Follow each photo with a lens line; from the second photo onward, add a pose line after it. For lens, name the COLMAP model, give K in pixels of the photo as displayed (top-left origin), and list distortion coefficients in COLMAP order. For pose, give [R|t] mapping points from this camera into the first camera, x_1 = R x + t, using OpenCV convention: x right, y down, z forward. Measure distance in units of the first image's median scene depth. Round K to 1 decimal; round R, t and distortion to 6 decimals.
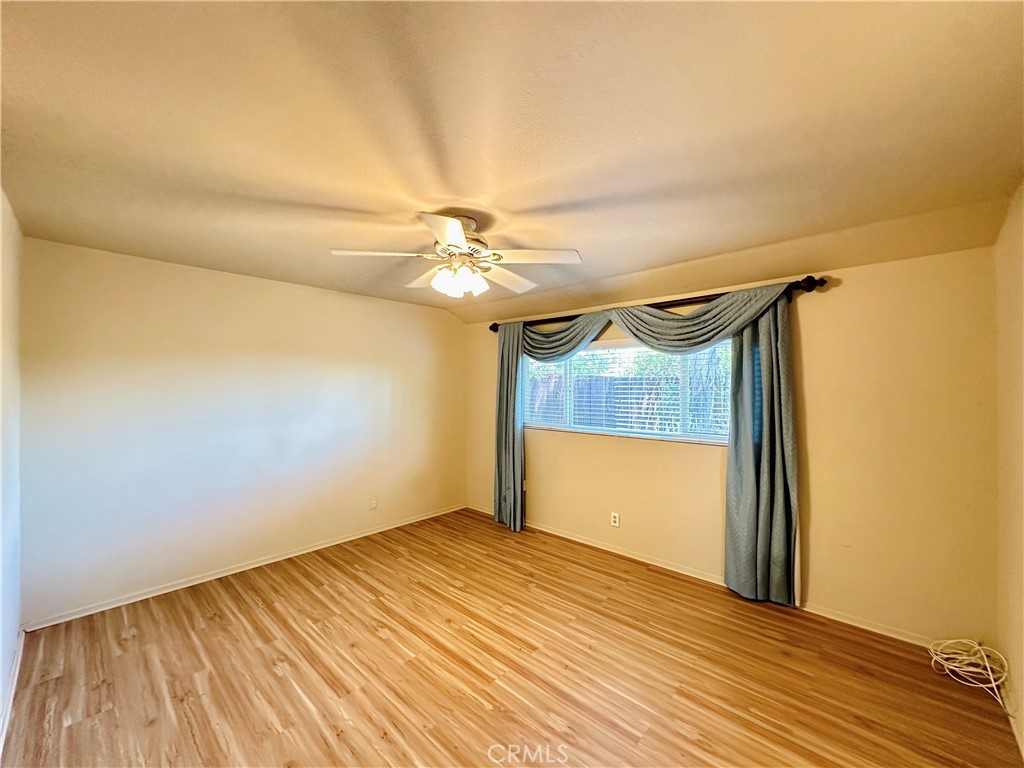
lens RADIAL K [[407.7, 0, 512.9], [0, 407.7, 384.3], [0, 0, 1]] dist [-0.006098, 0.000971]
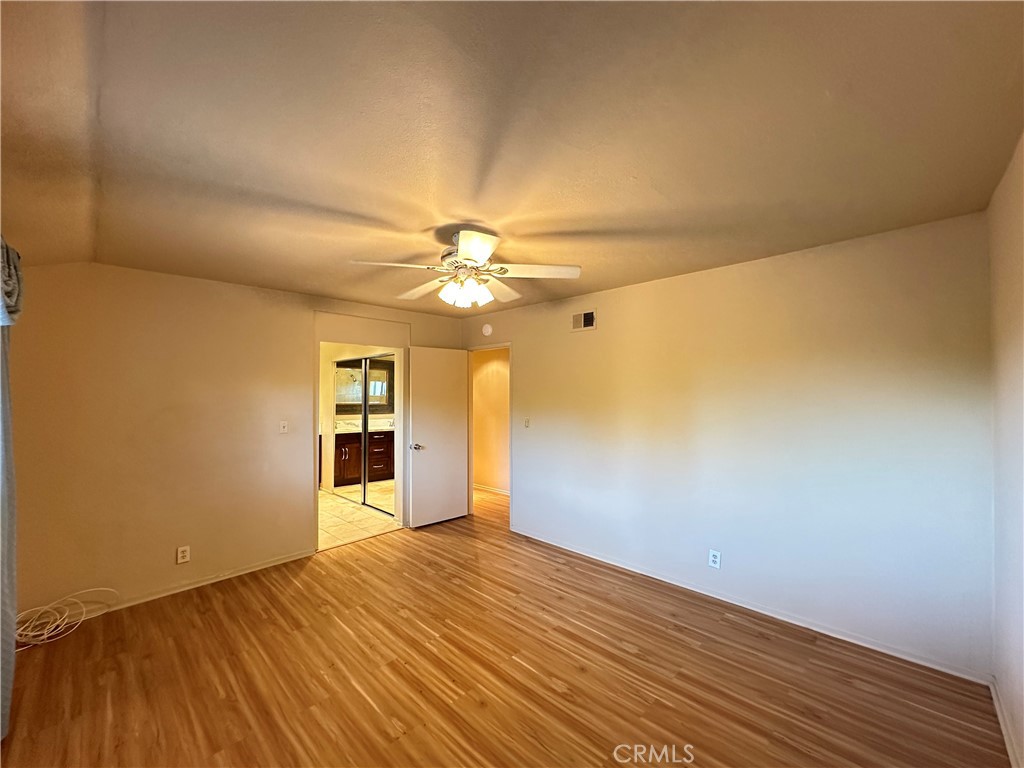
lens RADIAL K [[407.7, 0, 512.2], [0, 407.7, 391.3], [0, 0, 1]] dist [-0.006098, 0.000971]
pose [[-0.999699, 0.003576, 0.024269, -0.273420], [0.003381, 0.999962, -0.008086, 0.014315], [-0.024297, -0.008002, -0.999673, 2.059826]]
